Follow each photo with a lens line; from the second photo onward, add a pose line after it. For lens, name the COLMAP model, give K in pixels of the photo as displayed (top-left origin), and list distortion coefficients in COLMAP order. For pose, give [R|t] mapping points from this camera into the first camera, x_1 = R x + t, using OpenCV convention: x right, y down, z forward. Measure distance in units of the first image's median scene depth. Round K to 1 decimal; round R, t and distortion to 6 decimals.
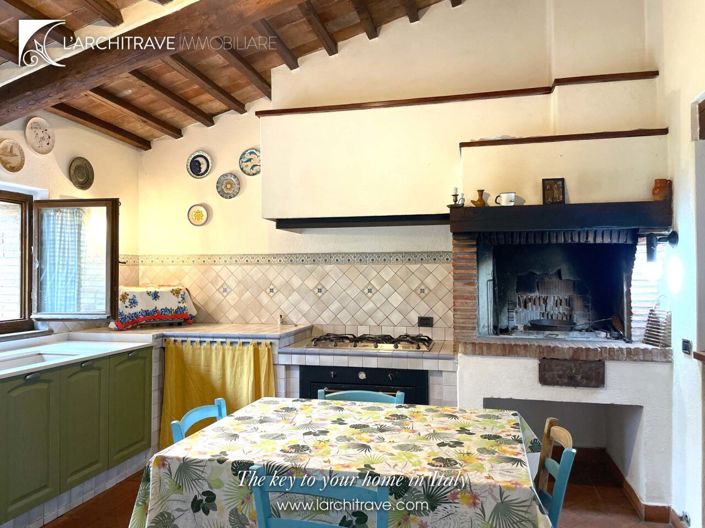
lens RADIAL K [[535.9, 0, 352.5], [0, 535.9, 264.0], [0, 0, 1]] dist [0.140063, -0.186642]
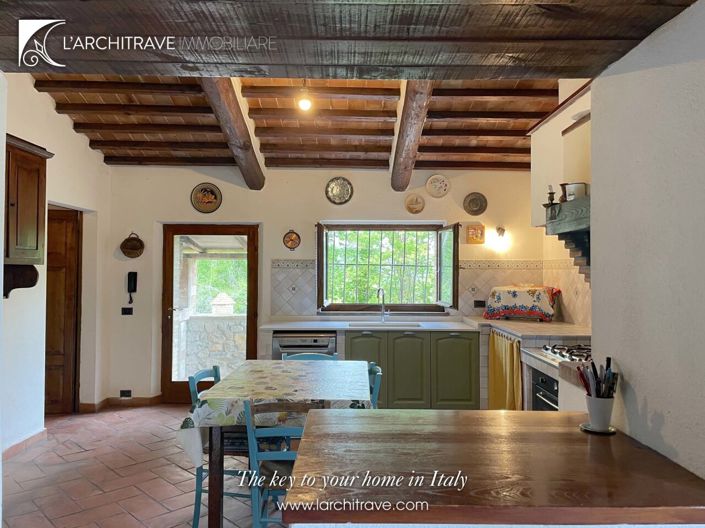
lens RADIAL K [[535.9, 0, 352.5], [0, 535.9, 264.0], [0, 0, 1]] dist [0.140063, -0.186642]
pose [[0.233202, -0.008706, -0.972389, 0.757460], [0.014992, 0.999873, -0.005357, -0.009368], [0.972313, -0.013329, 0.233303, 0.369381]]
